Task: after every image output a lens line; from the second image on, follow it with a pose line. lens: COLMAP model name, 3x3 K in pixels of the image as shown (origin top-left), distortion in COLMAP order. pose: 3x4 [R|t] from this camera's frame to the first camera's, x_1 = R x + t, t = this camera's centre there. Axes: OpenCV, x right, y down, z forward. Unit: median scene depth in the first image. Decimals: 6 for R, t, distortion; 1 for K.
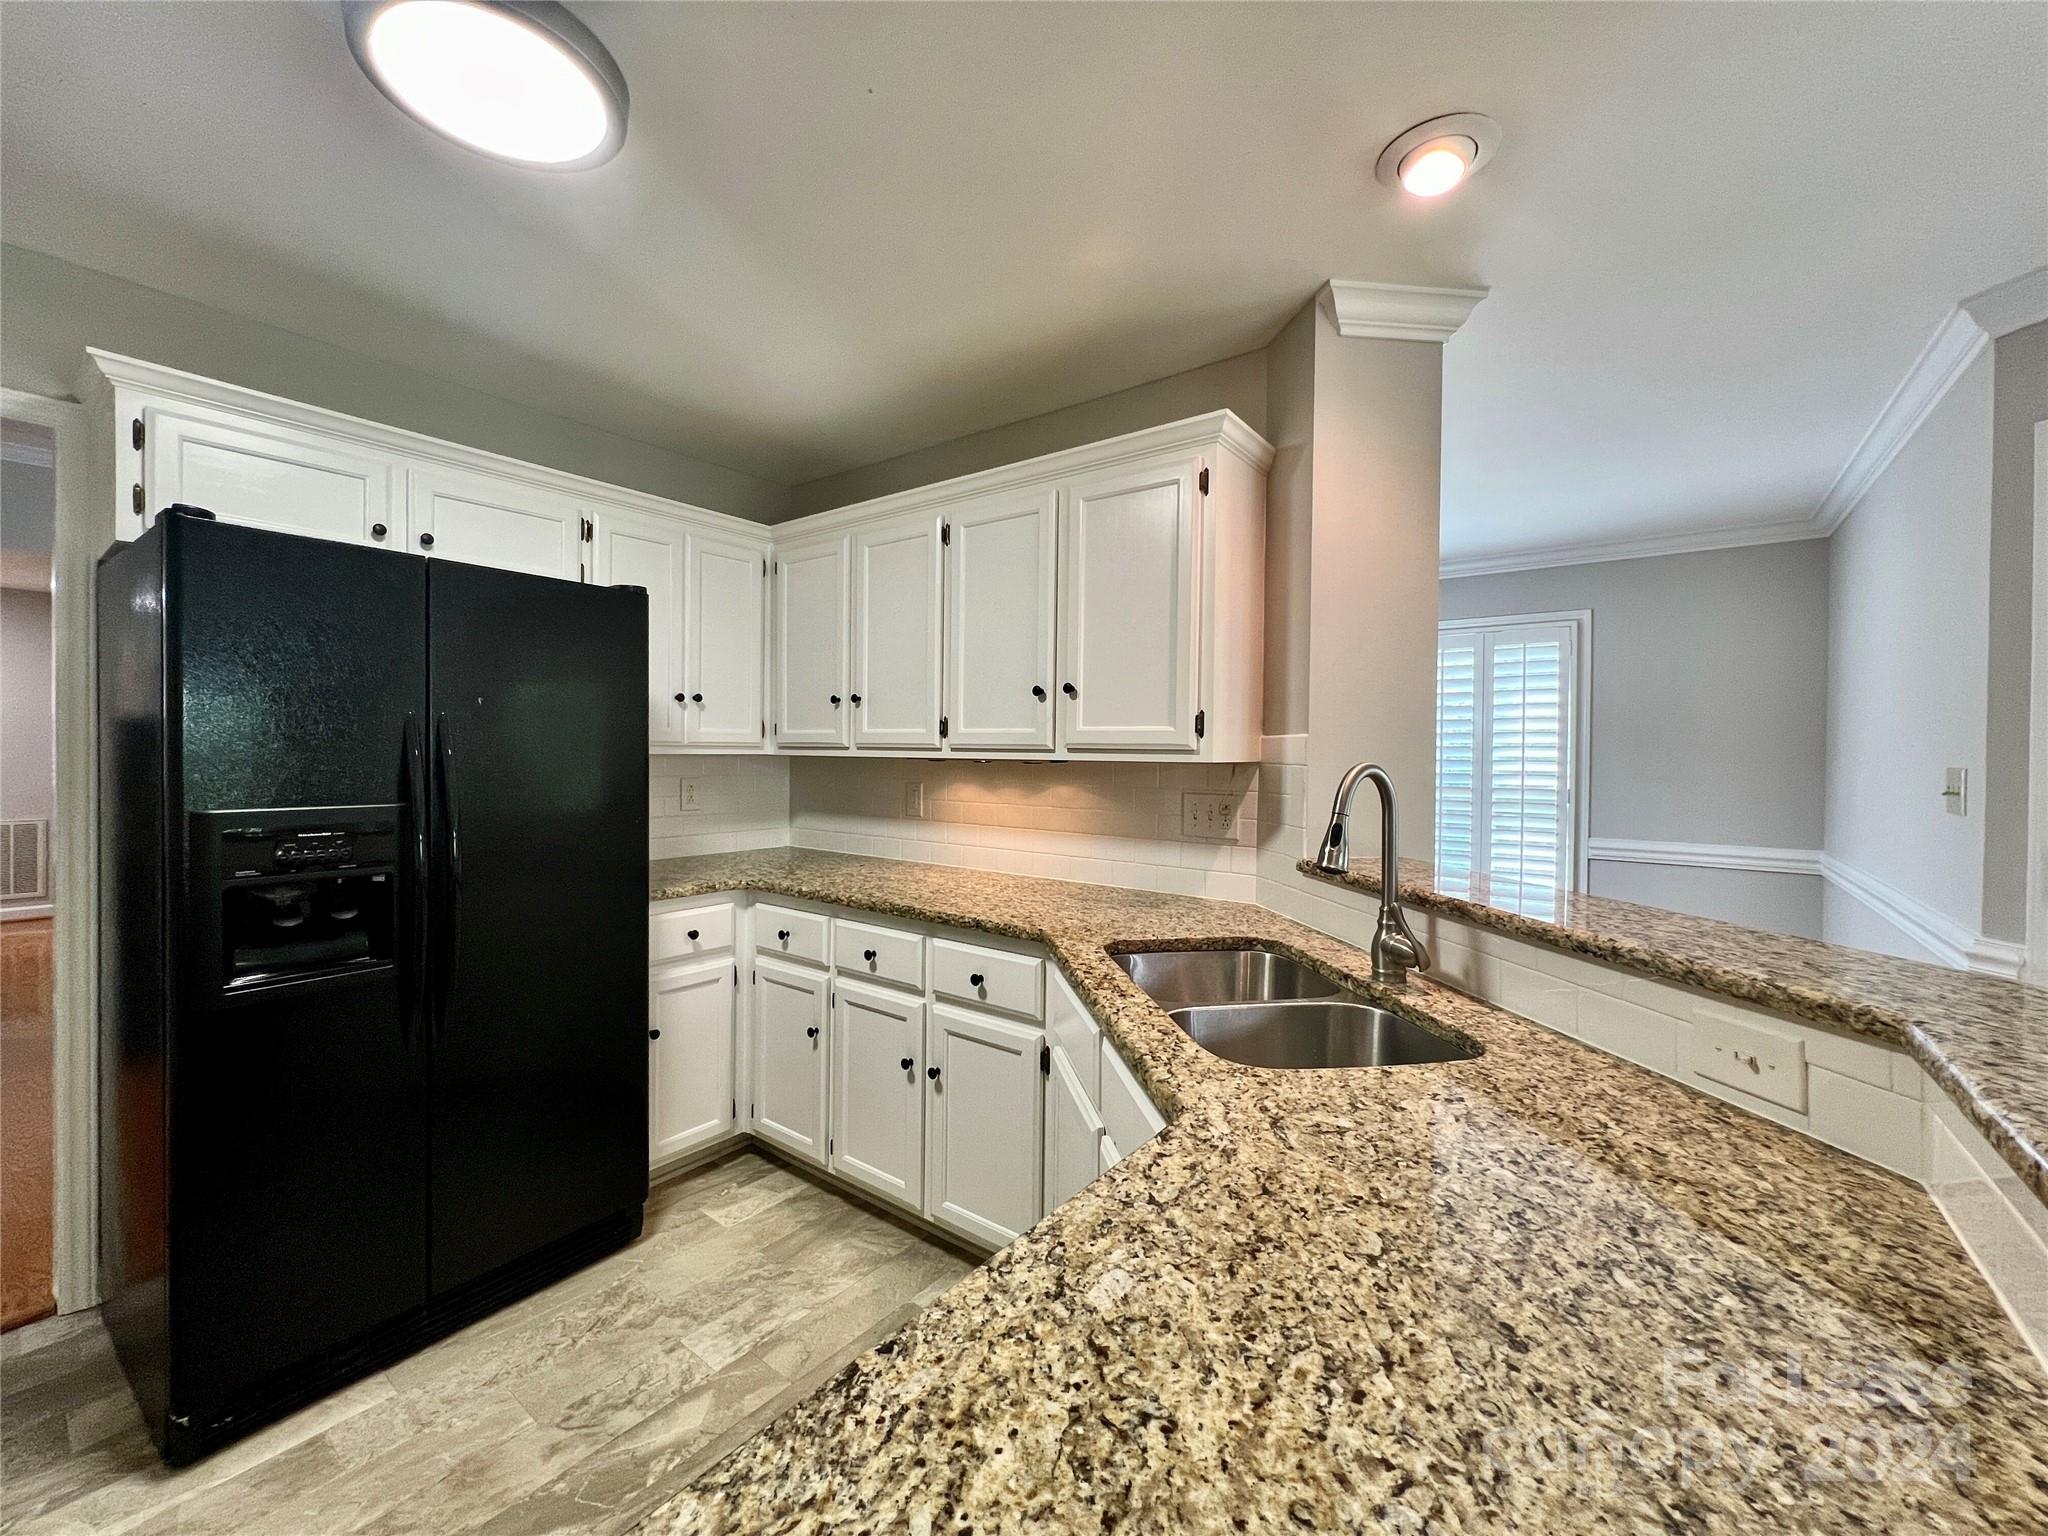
lens RADIAL K [[821.9, 0, 1021.2], [0, 821.9, 760.9], [0, 0, 1]] dist [-0.000798, 0.000581]
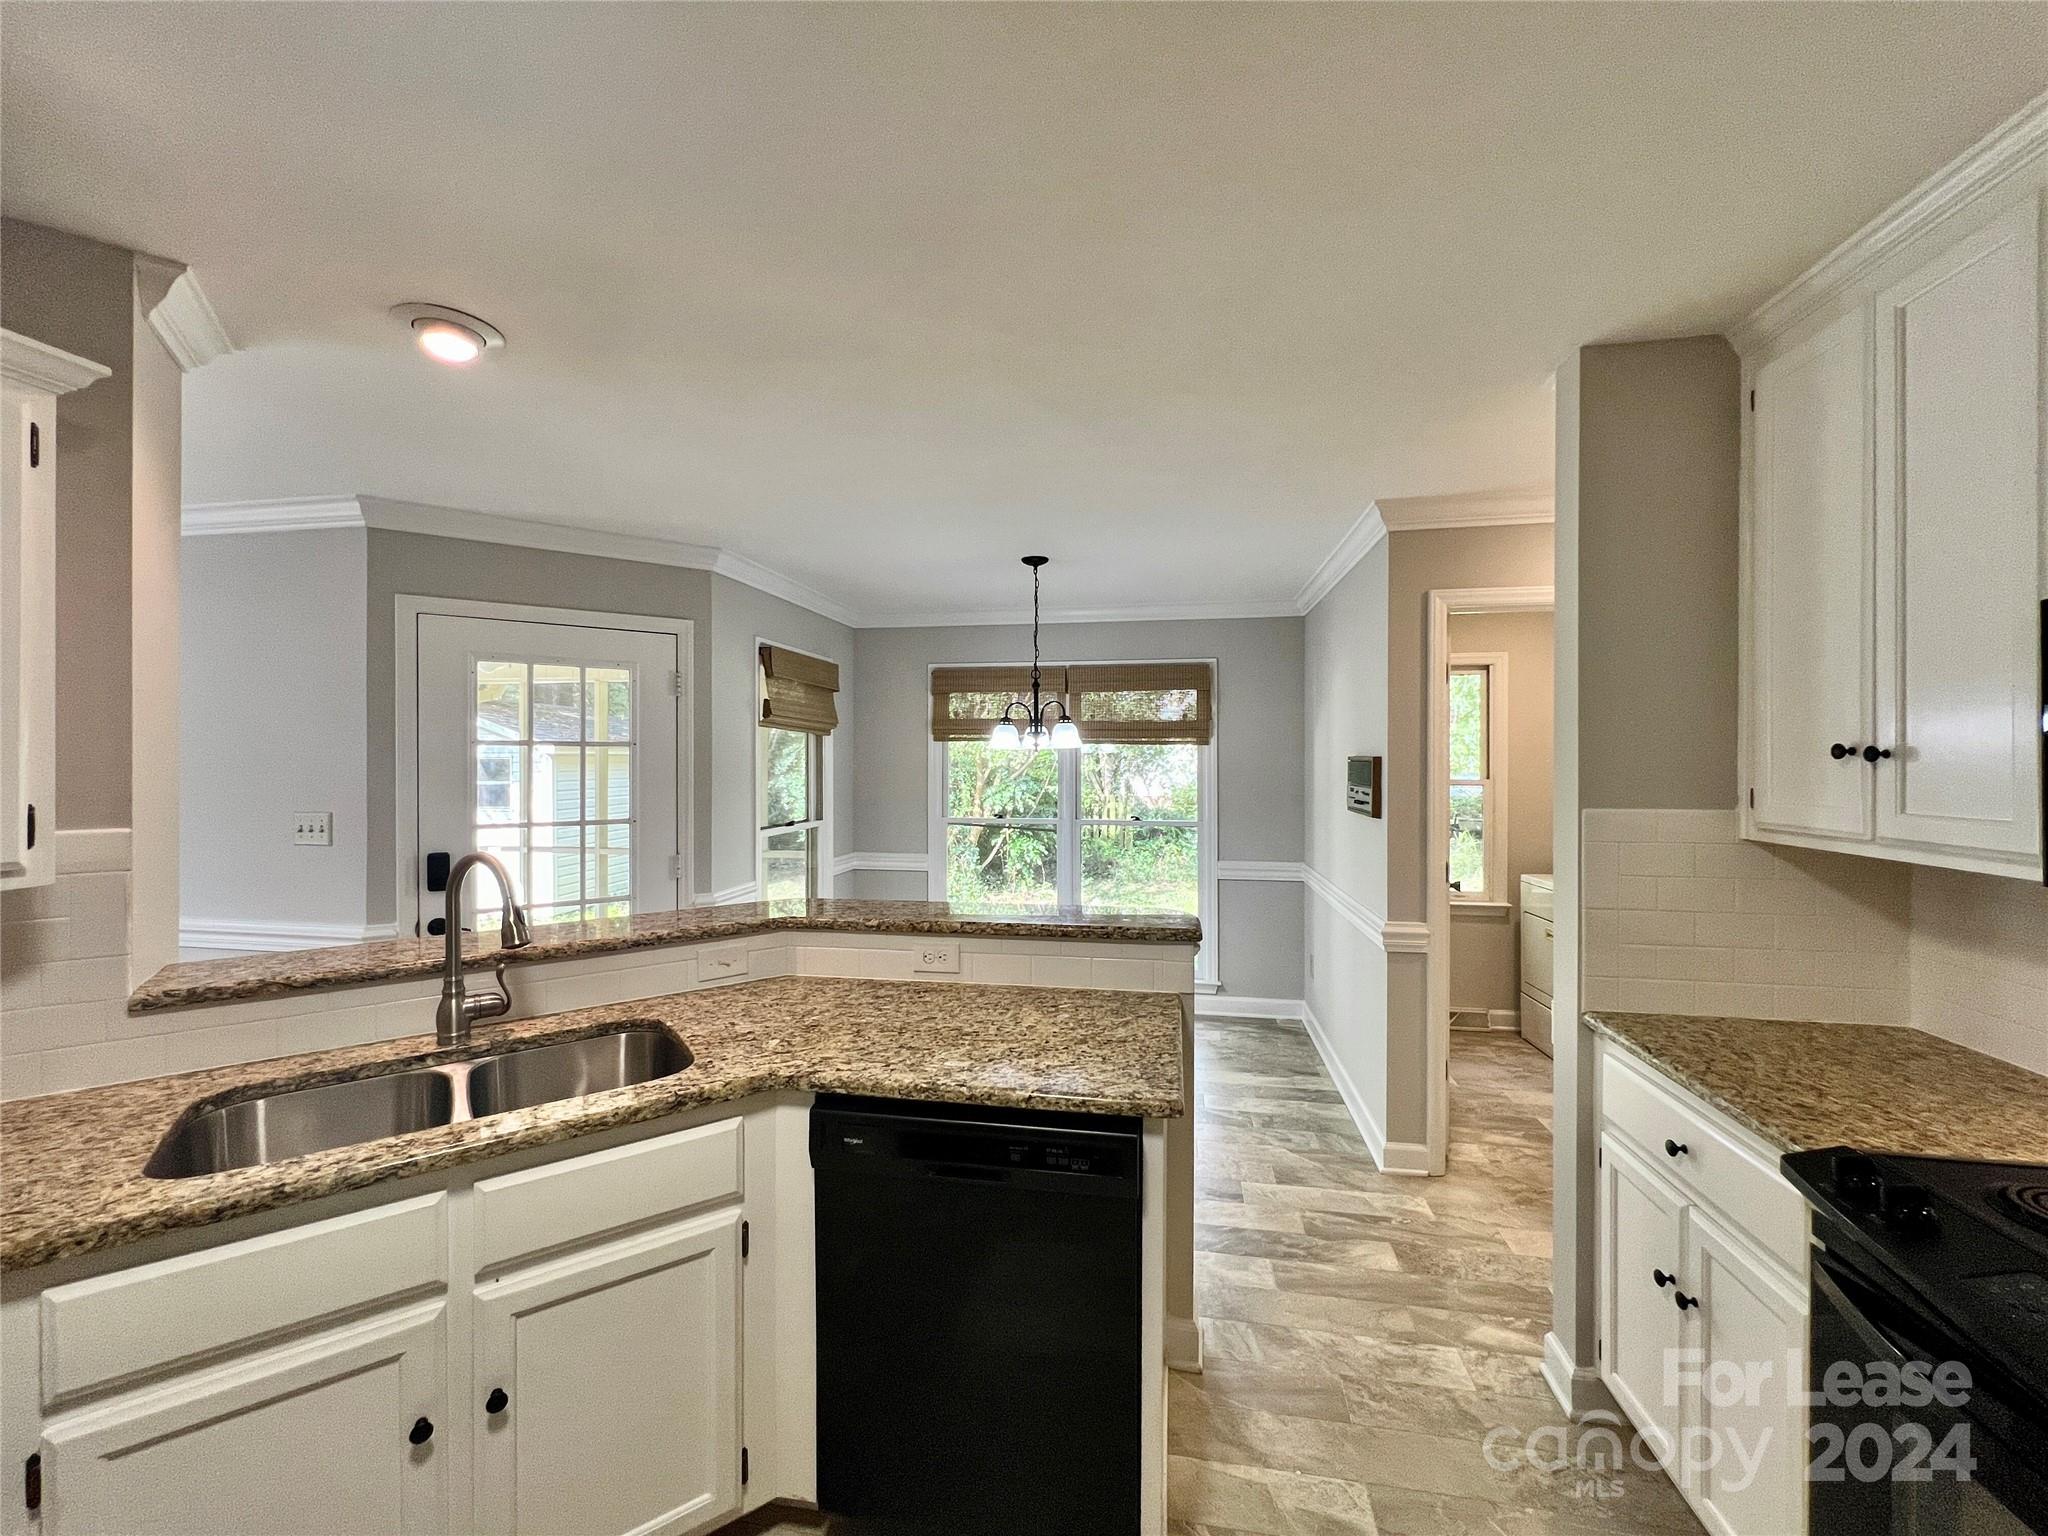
lens RADIAL K [[823.1, 0, 1021.6], [0, 823.1, 760.9], [0, 0, 1]] dist [-0.000051, 0.000243]
pose [[-0.458428, -0.011783, 0.888653, -0.694732], [0.005075, 0.999861, 0.015876, -0.102295], [-0.888717, 0.011788, -0.458305, 0.616770]]
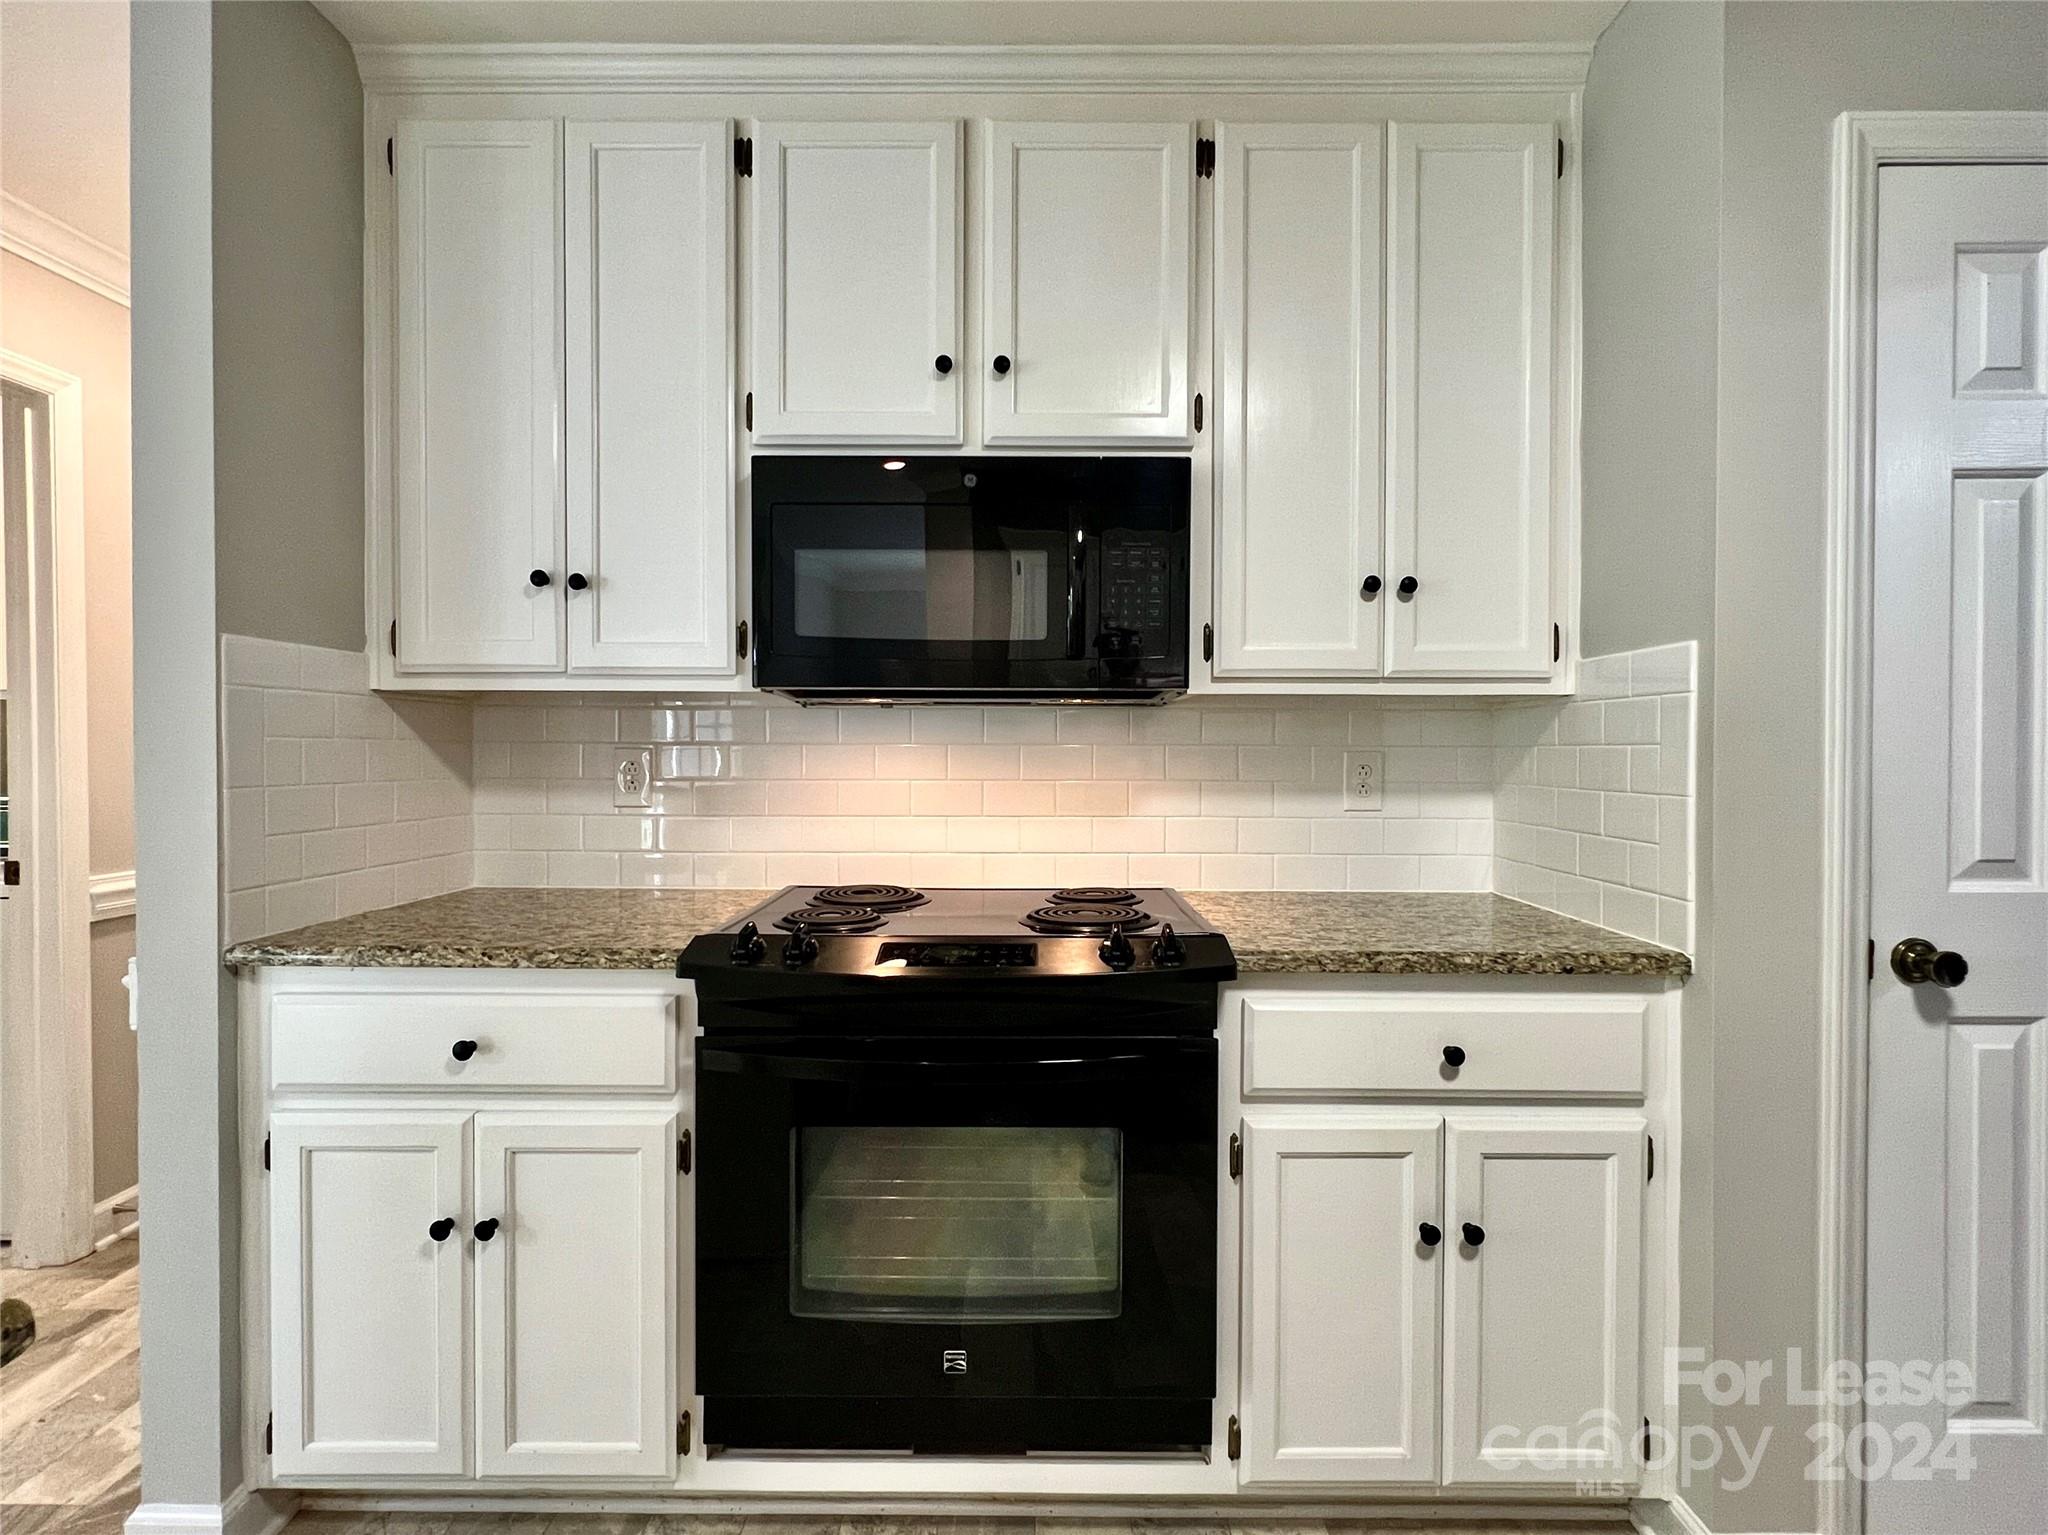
lens RADIAL K [[1021.7, 0, 1018.1], [0, 1021.7, 759.5], [0, 0, 1]] dist [0.003975, 0.000682]
pose [[-0.798836, -0.006881, -0.601510, -0.165911], [-0.014602, 0.999862, 0.007953, 0.049542], [0.601372, 0.015137, -0.798826, 0.570817]]
